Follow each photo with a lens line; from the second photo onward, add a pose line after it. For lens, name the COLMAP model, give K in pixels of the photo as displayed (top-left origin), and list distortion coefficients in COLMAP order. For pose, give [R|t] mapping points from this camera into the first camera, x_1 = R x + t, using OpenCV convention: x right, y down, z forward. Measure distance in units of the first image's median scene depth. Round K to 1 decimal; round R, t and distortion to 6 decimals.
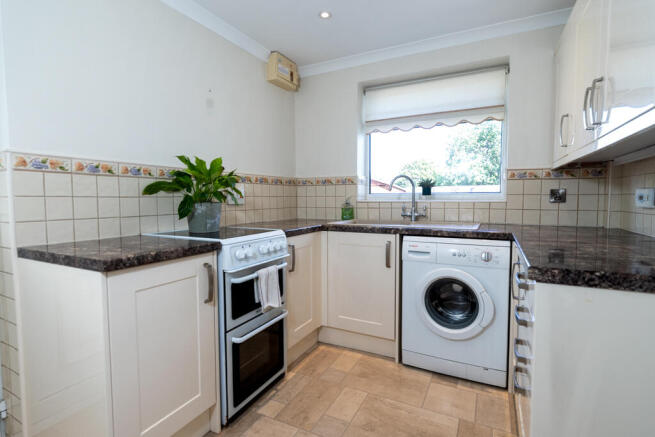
lens RADIAL K [[322.0, 0, 328.6], [0, 322.0, 216.8], [0, 0, 1]] dist [0.005346, -0.003200]
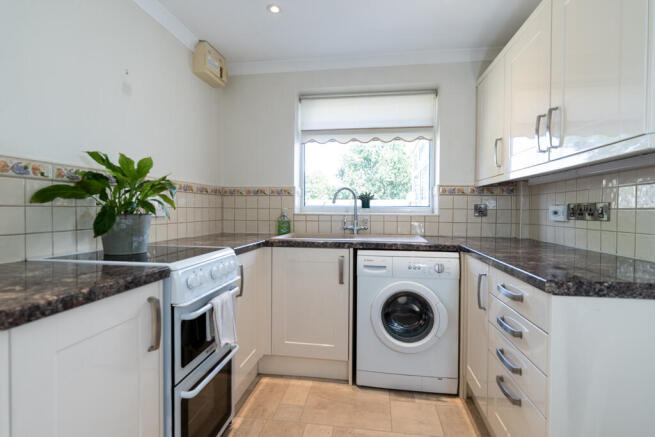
lens RADIAL K [[322.0, 0, 327.1], [0, 322.0, 217.1], [0, 0, 1]] dist [0.005346, -0.003200]
pose [[0.948108, 0.003426, 0.317929, -0.173632], [0.008212, 0.999344, -0.035259, -0.007056], [-0.317842, 0.036040, 0.947459, 0.122070]]
